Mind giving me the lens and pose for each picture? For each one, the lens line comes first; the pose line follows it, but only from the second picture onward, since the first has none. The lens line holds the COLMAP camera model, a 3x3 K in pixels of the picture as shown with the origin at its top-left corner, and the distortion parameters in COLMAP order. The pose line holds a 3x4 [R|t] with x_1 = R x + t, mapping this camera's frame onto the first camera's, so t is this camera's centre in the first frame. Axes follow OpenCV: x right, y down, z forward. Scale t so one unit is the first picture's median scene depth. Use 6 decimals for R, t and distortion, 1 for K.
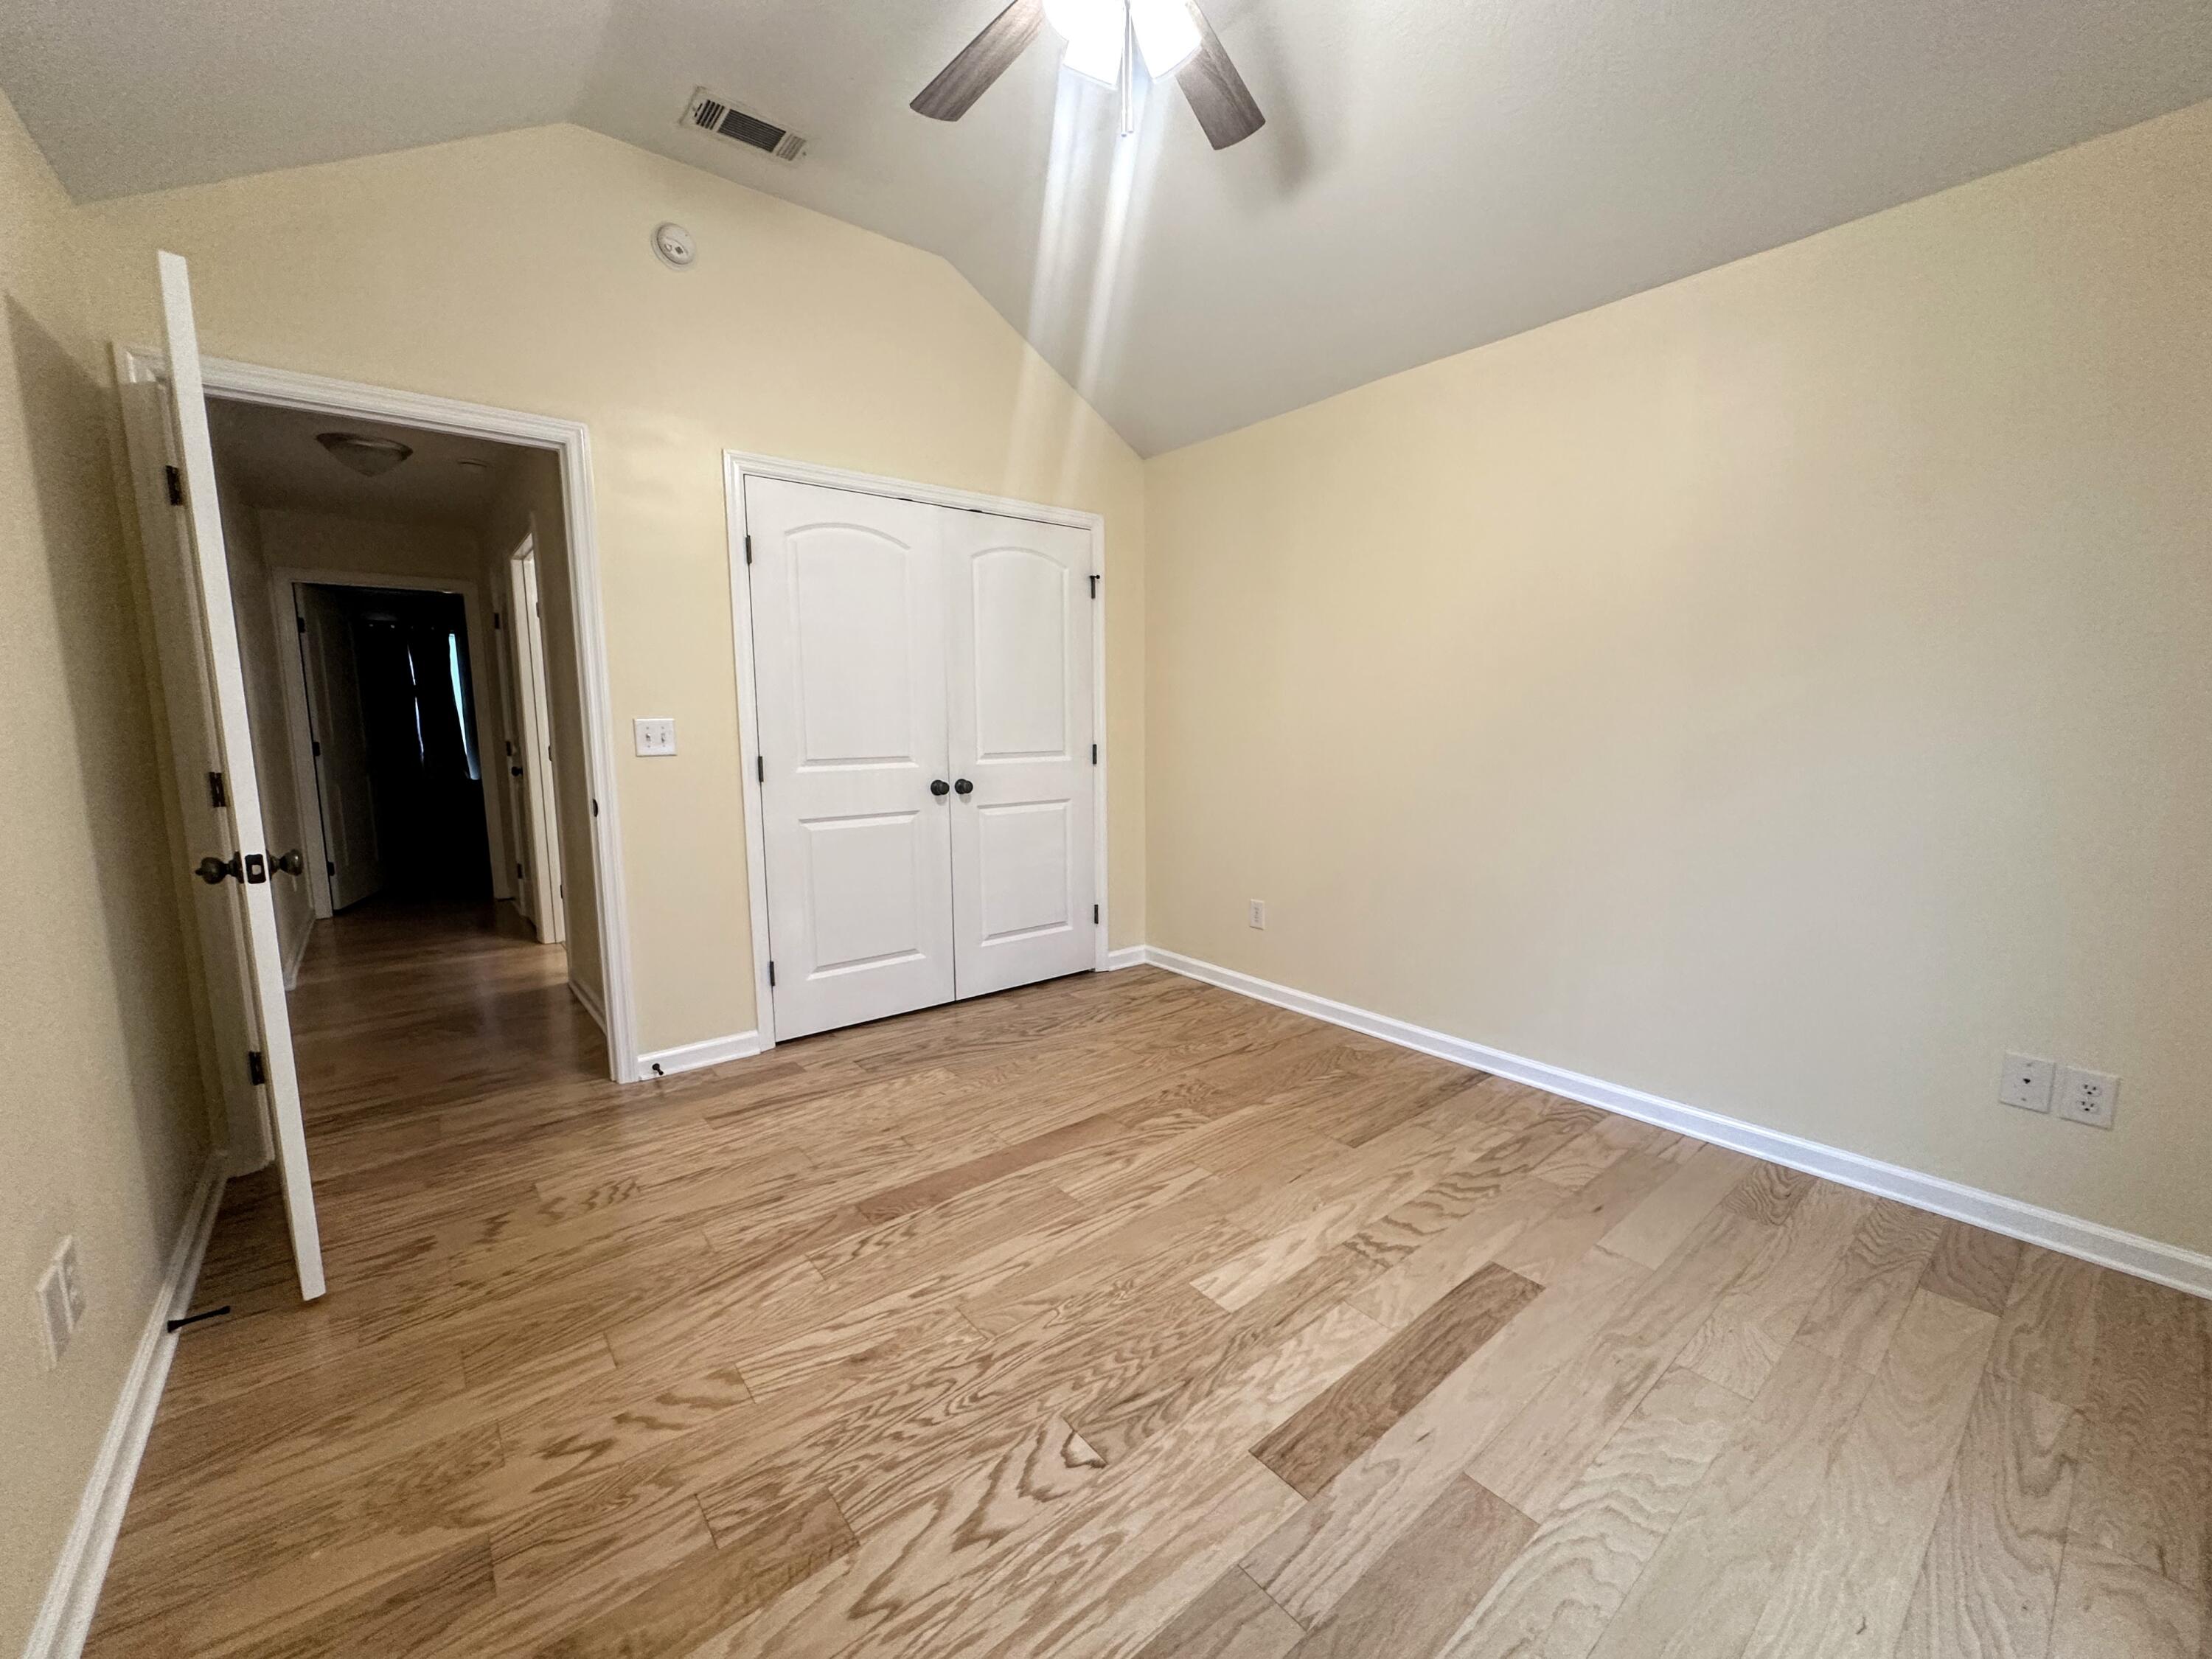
lens RADIAL K [[884.5, 0, 1108.5], [0, 884.5, 832.9], [0, 0, 1]] dist [-0.005431, 0.000628]
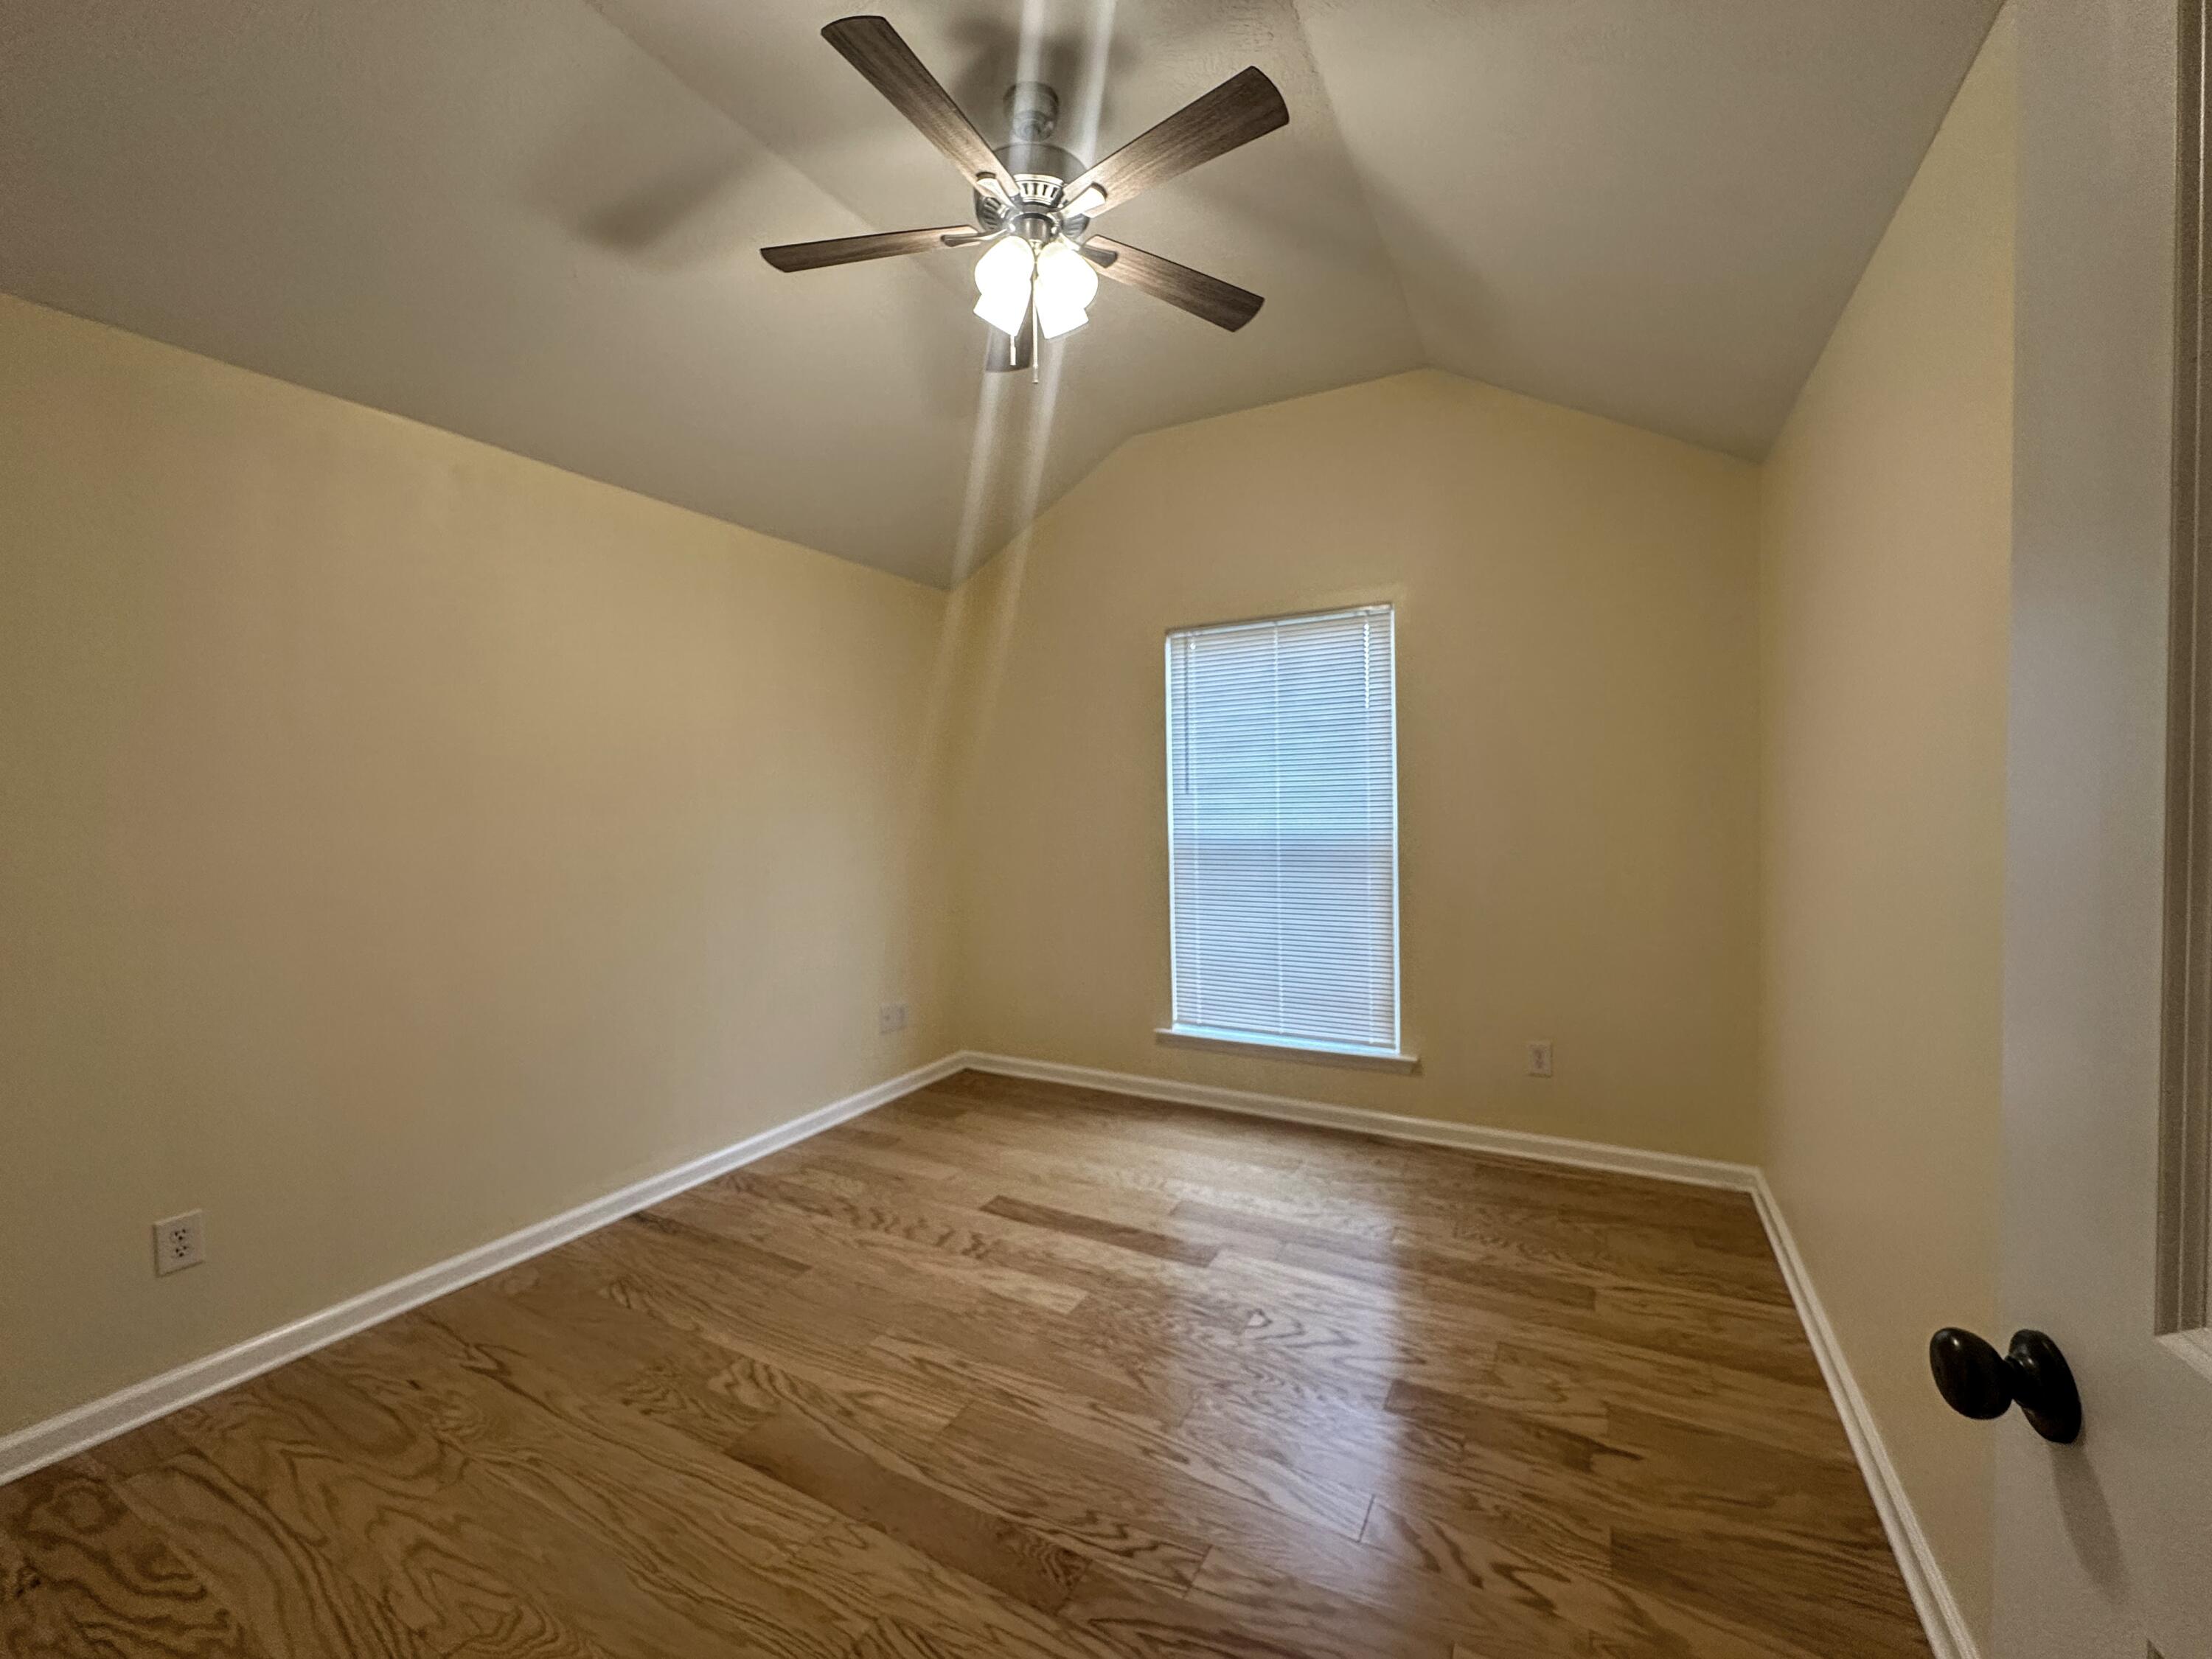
lens RADIAL K [[884.5, 0, 1108.9], [0, 884.5, 830.6], [0, 0, 1]] dist [-0.005431, 0.000628]
pose [[-0.377886, -0.015319, 0.925725, -0.990725], [0.139376, 0.987528, 0.073235, -0.212165], [-0.915301, 0.156698, -0.371038, 1.235997]]
